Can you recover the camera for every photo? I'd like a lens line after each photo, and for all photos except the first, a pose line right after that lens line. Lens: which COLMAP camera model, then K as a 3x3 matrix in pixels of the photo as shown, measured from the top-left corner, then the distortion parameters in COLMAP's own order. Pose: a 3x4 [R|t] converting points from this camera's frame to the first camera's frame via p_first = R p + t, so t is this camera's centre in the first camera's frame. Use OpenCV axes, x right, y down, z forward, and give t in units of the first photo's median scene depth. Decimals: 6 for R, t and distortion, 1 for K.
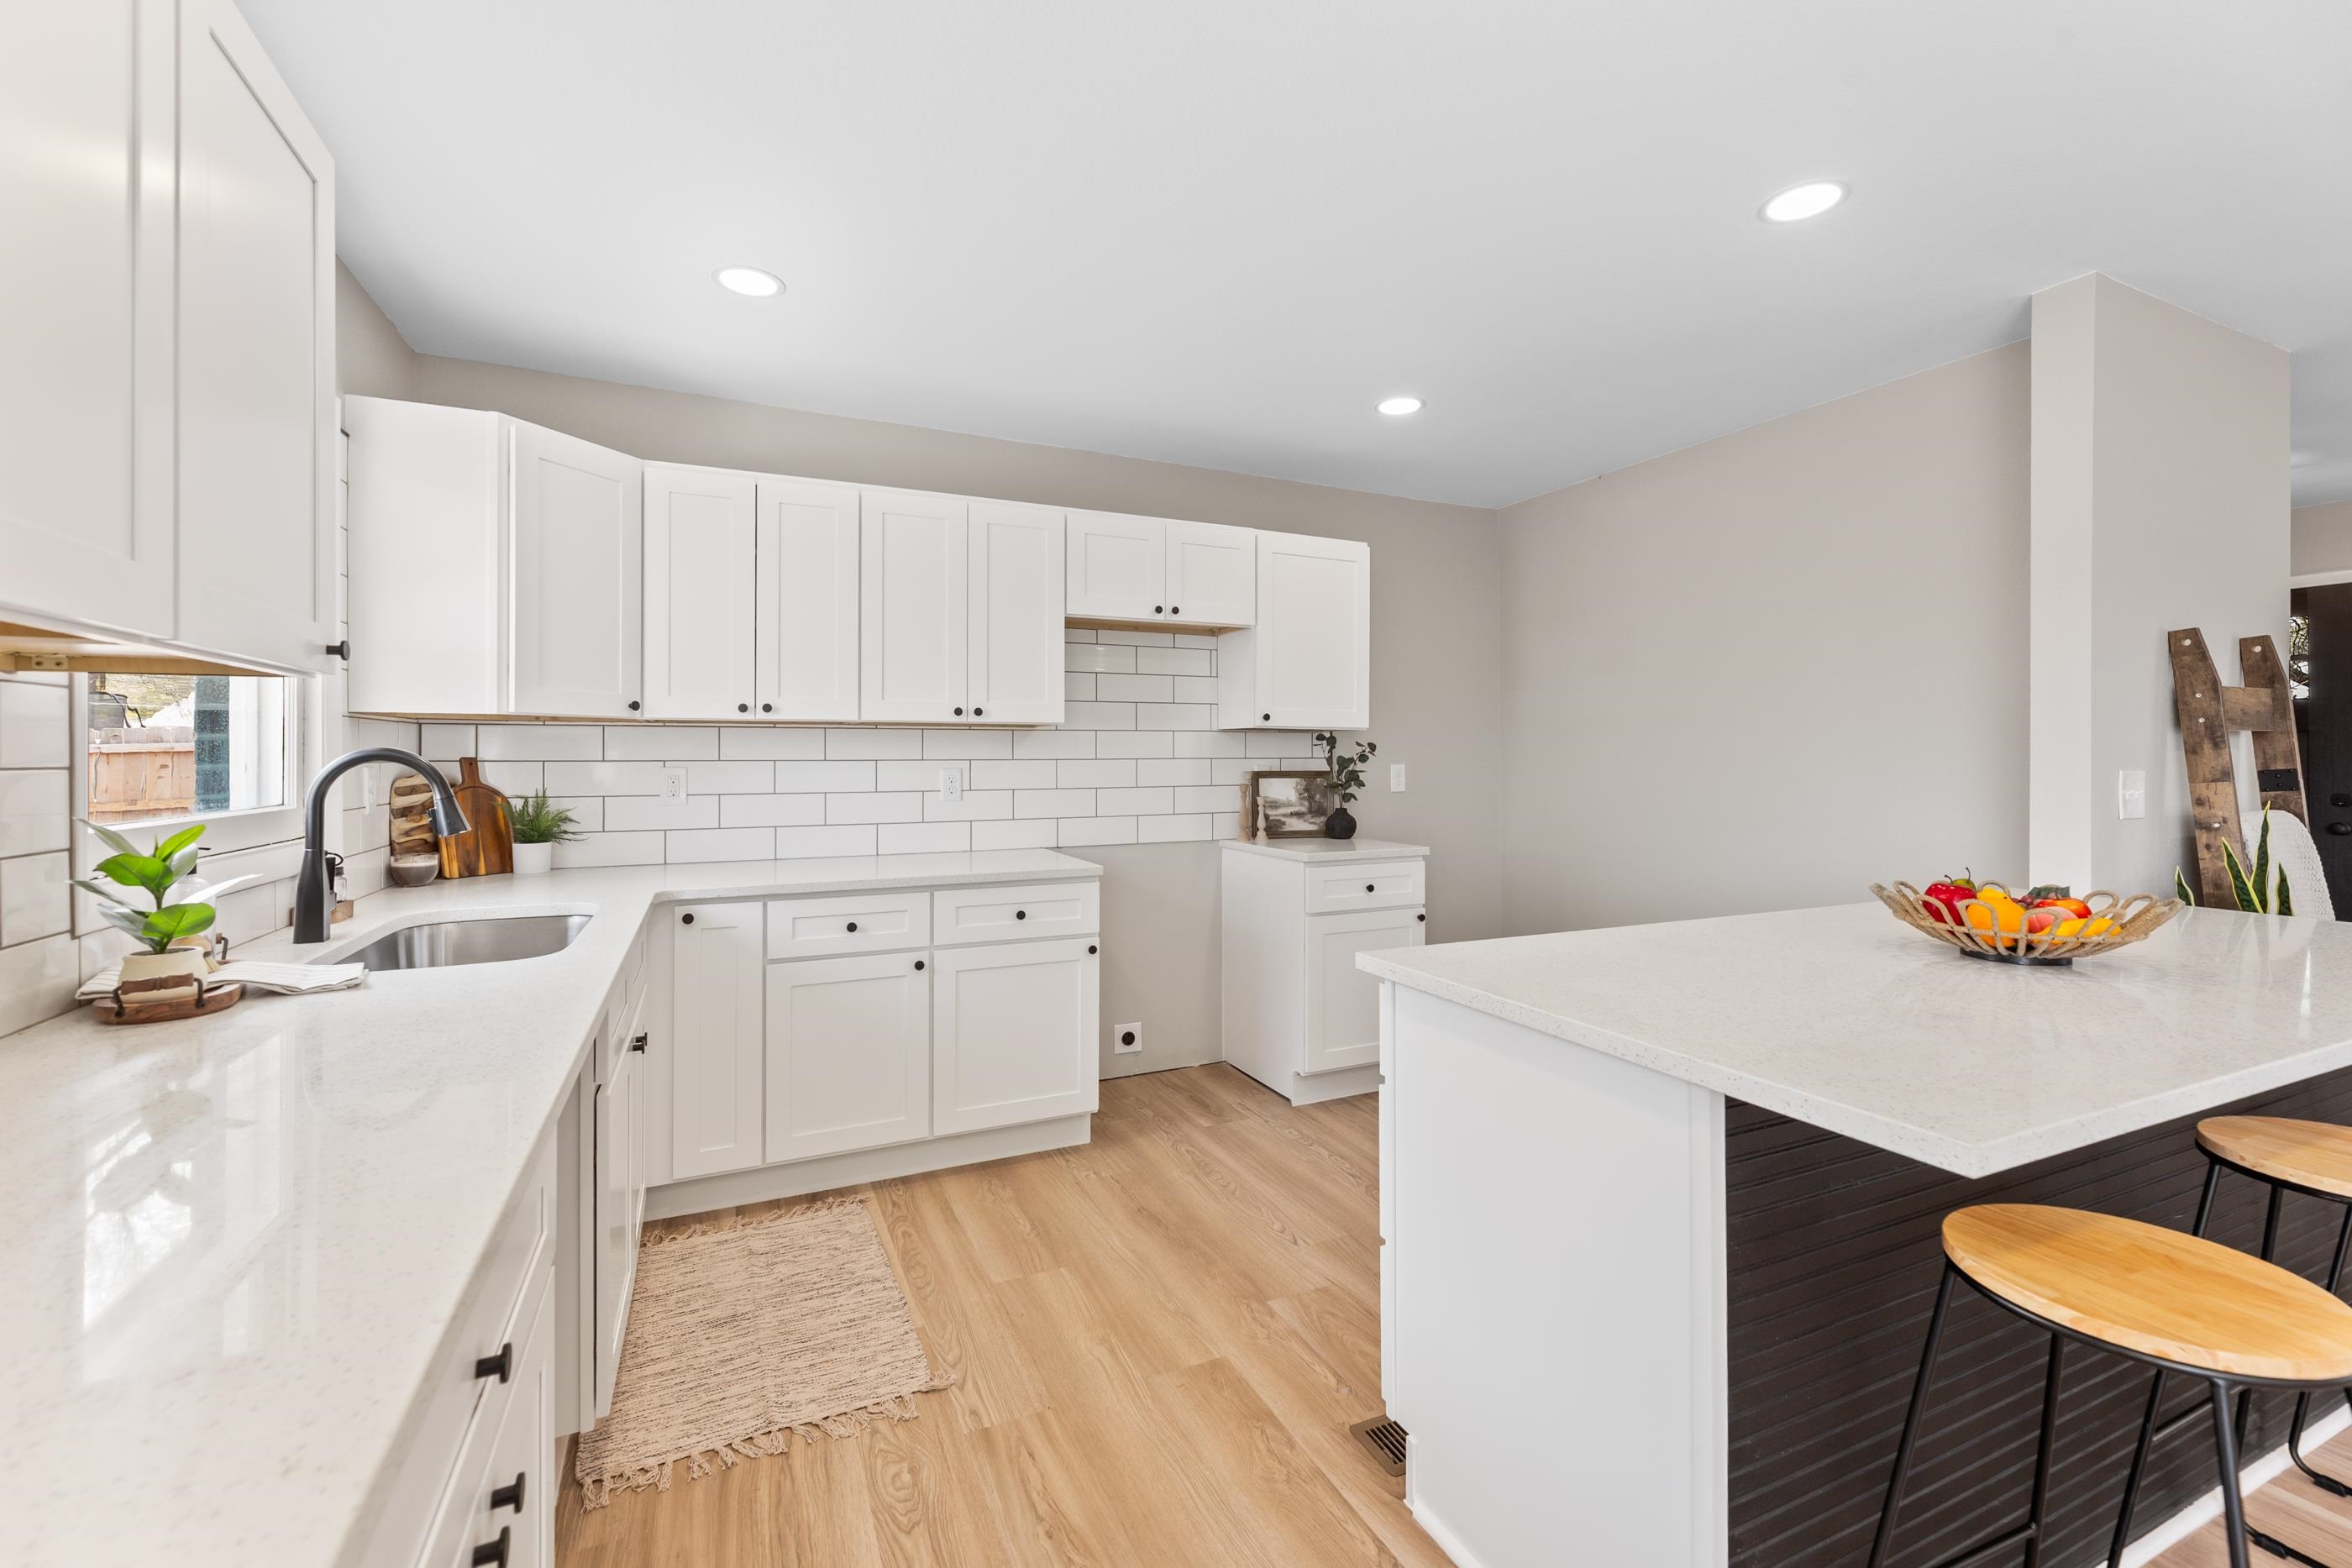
lens RADIAL K [[984.4, 0, 1180.5], [0, 984.4, 751.5], [0, 0, 1]] dist [0.000749, 0.000107]
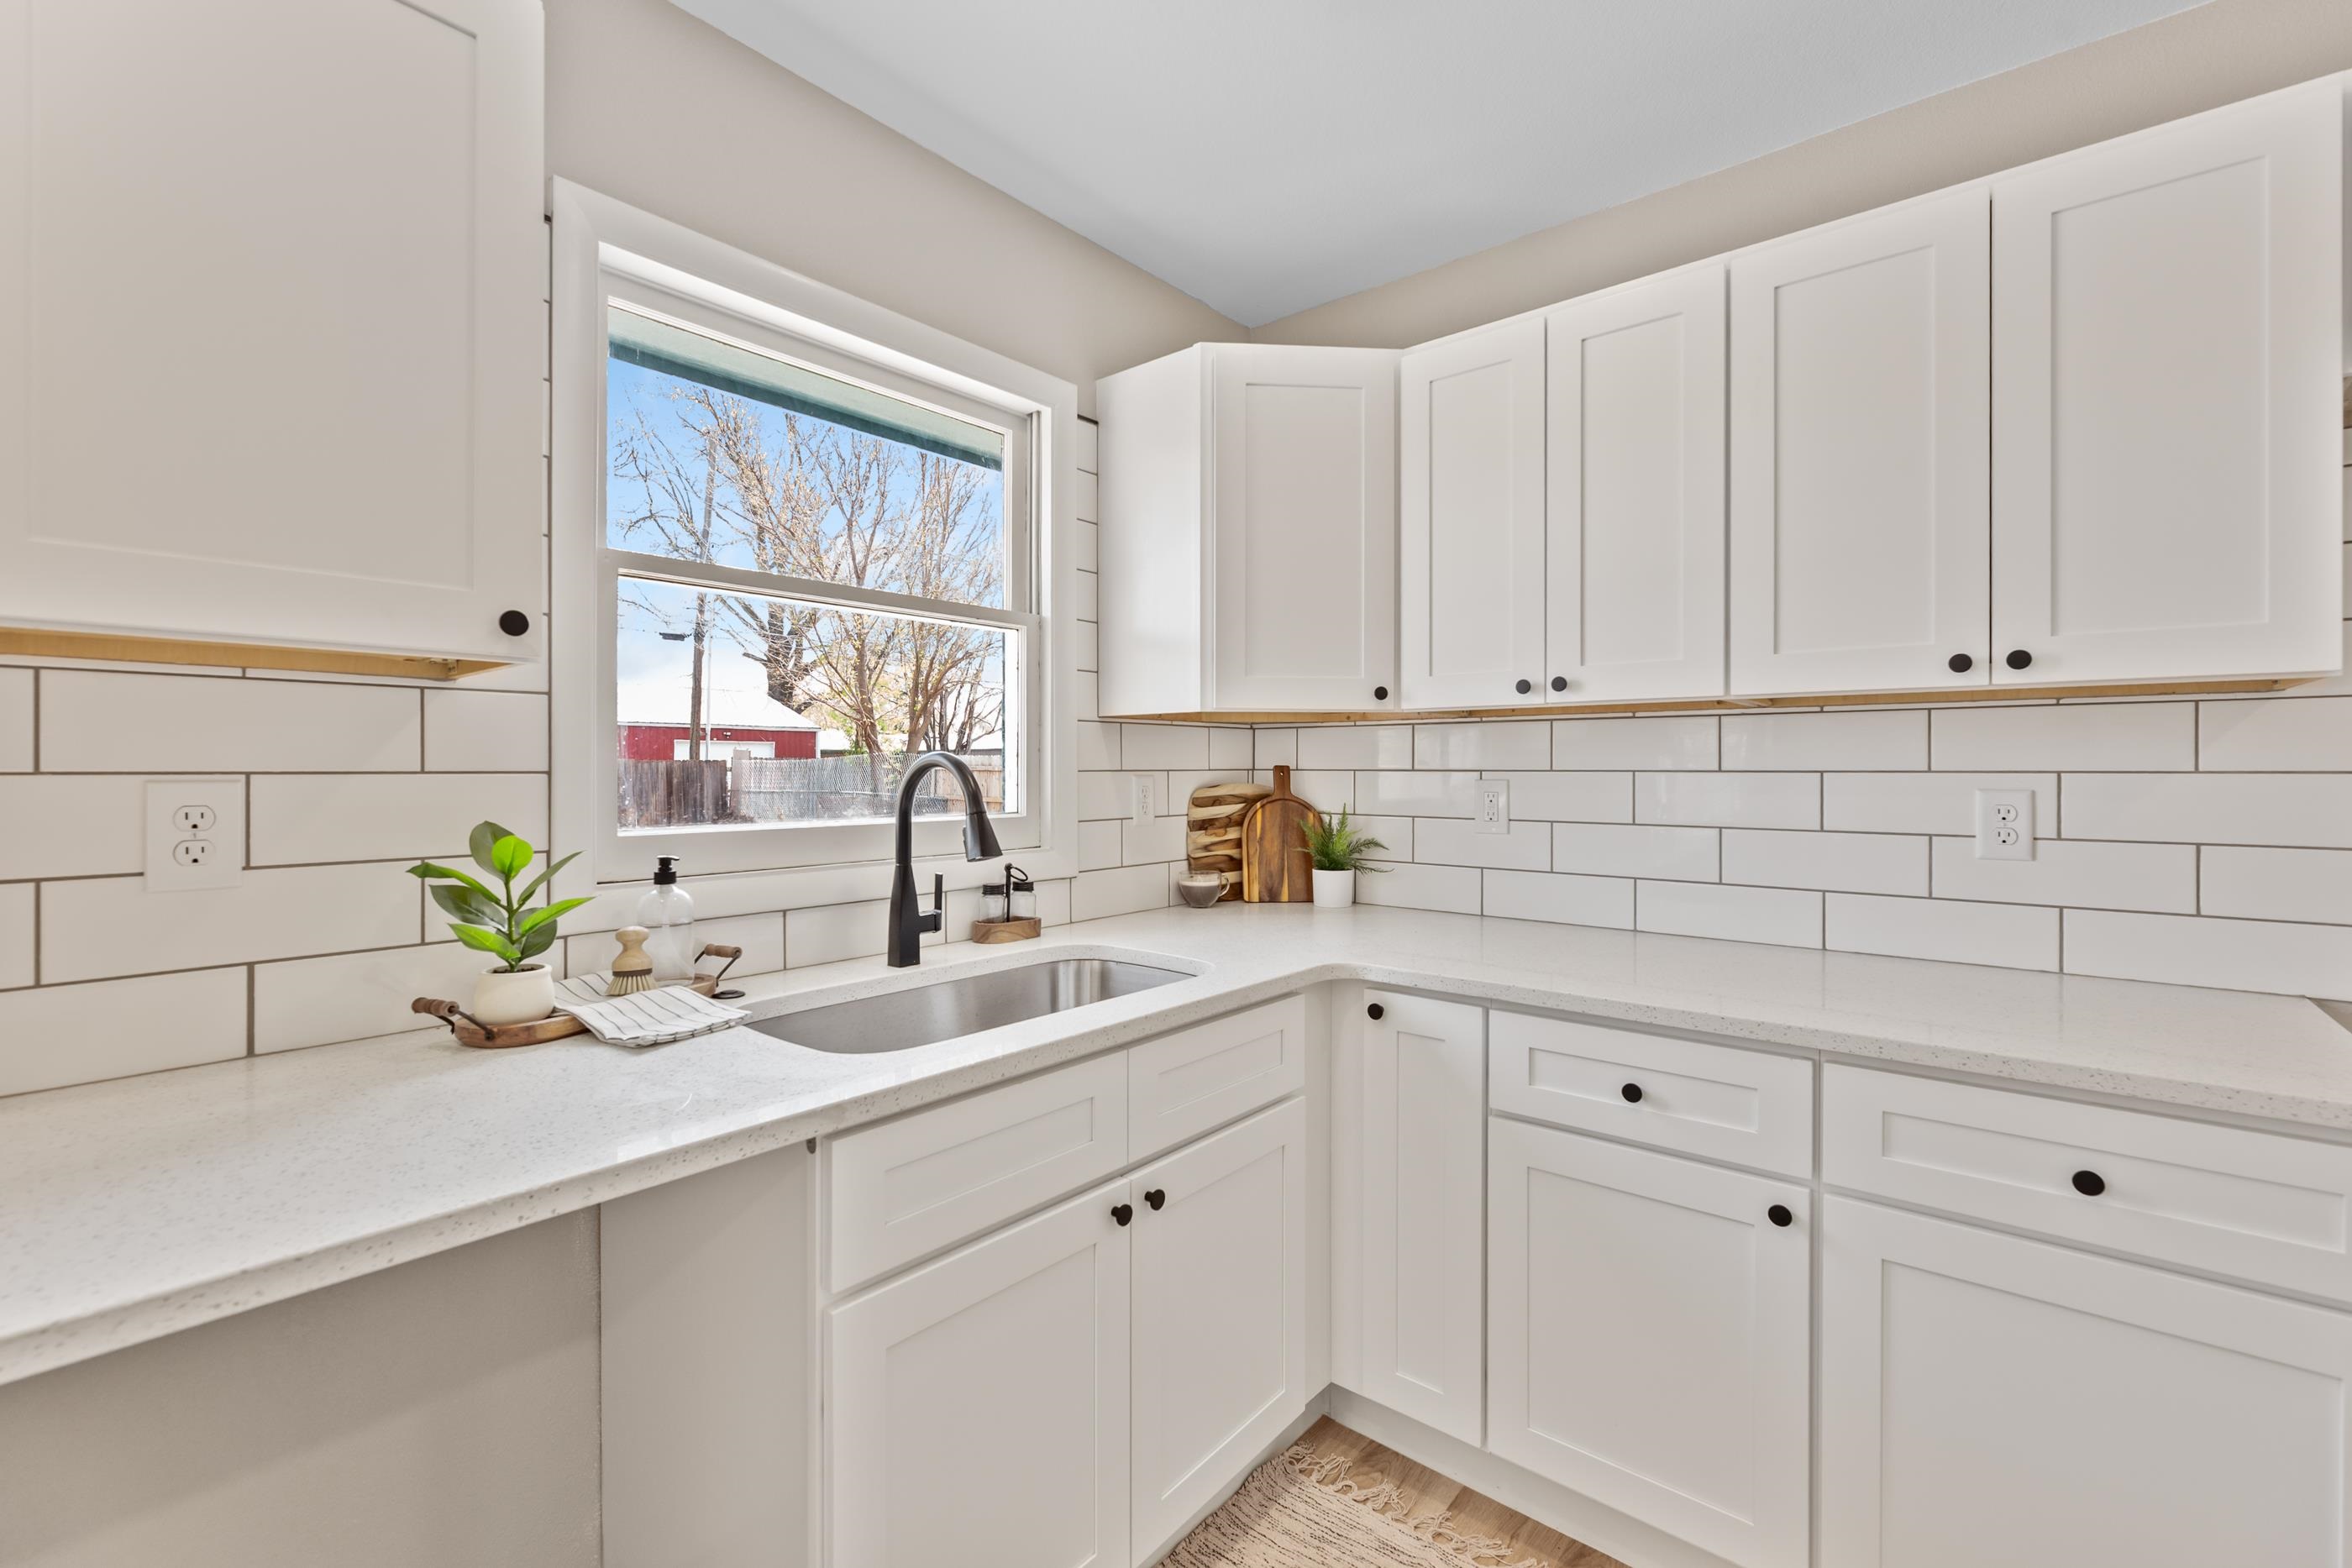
lens RADIAL K [[993.4, 0, 1167.9], [0, 993.4, 766.1], [0, 0, 1]] dist [-0.003783, -0.000210]
pose [[0.414155, 0.001060, -0.910206, 0.040994], [0.002911, 0.999993, 0.002489, 0.004330], [0.910202, -0.003681, 0.414149, 0.564444]]
